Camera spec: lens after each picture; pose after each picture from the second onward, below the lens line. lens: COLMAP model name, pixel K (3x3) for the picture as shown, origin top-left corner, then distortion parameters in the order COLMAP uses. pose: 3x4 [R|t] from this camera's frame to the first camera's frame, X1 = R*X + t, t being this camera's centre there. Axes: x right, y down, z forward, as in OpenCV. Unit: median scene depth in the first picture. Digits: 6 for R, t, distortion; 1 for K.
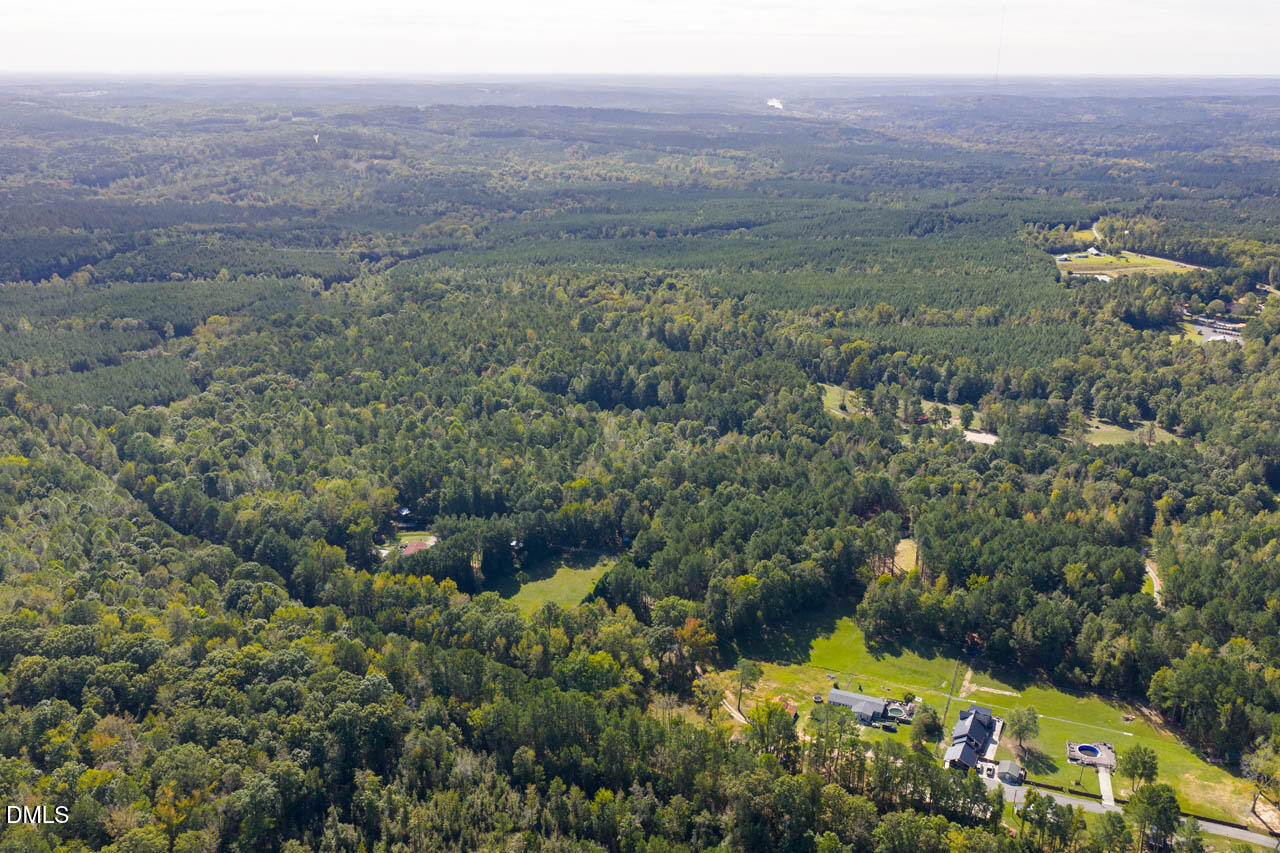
lens RADIAL K [[1060.6, 0, 639.7], [0, 1060.6, 427.8], [0, 0, 1]] dist [0.011940, -0.019204]
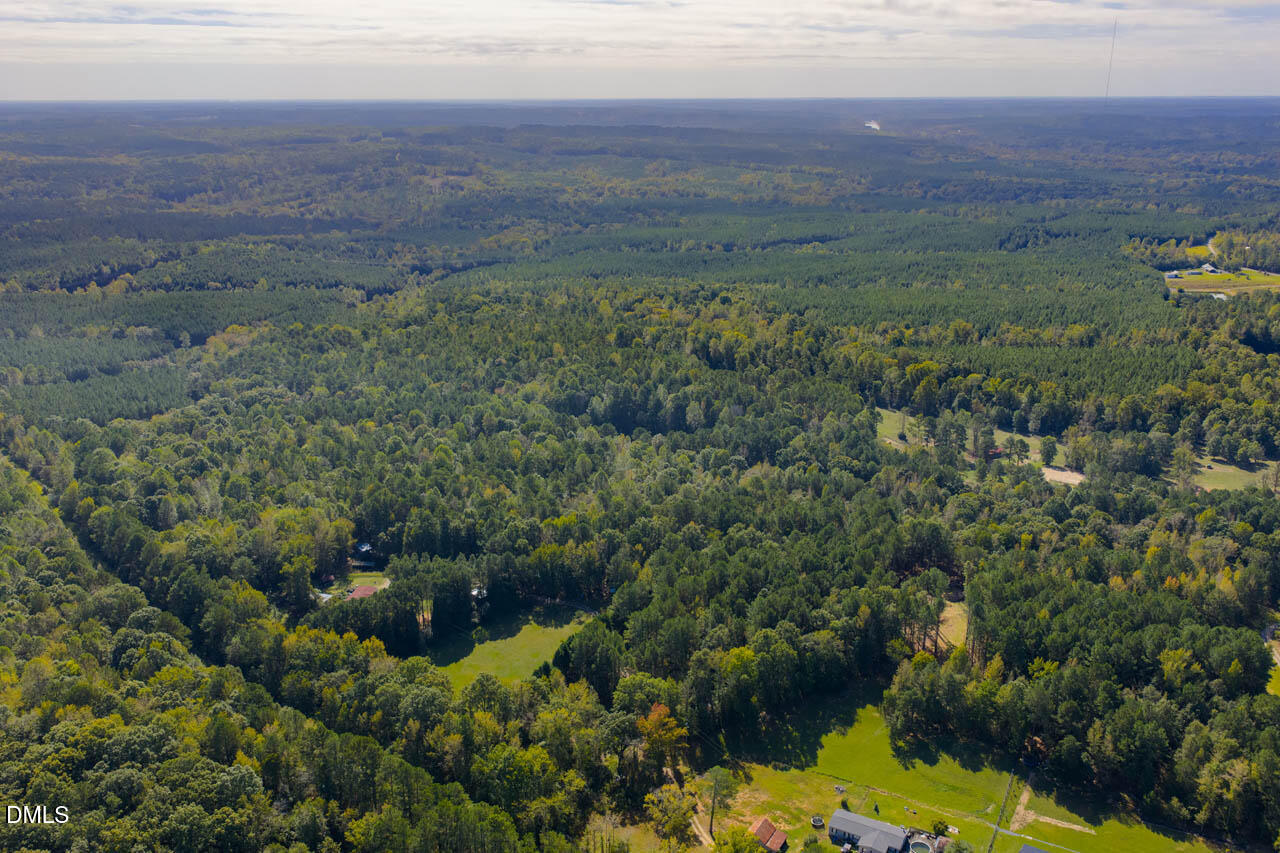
lens RADIAL K [[1060.6, 0, 640.1], [0, 1060.6, 425.8], [0, 0, 1]] dist [0.011940, -0.019204]
pose [[0.995928, 0.020270, -0.087842, 0.054073], [-0.022414, 0.999473, -0.023490, -0.003070], [0.087320, 0.025364, 0.995857, 0.120787]]
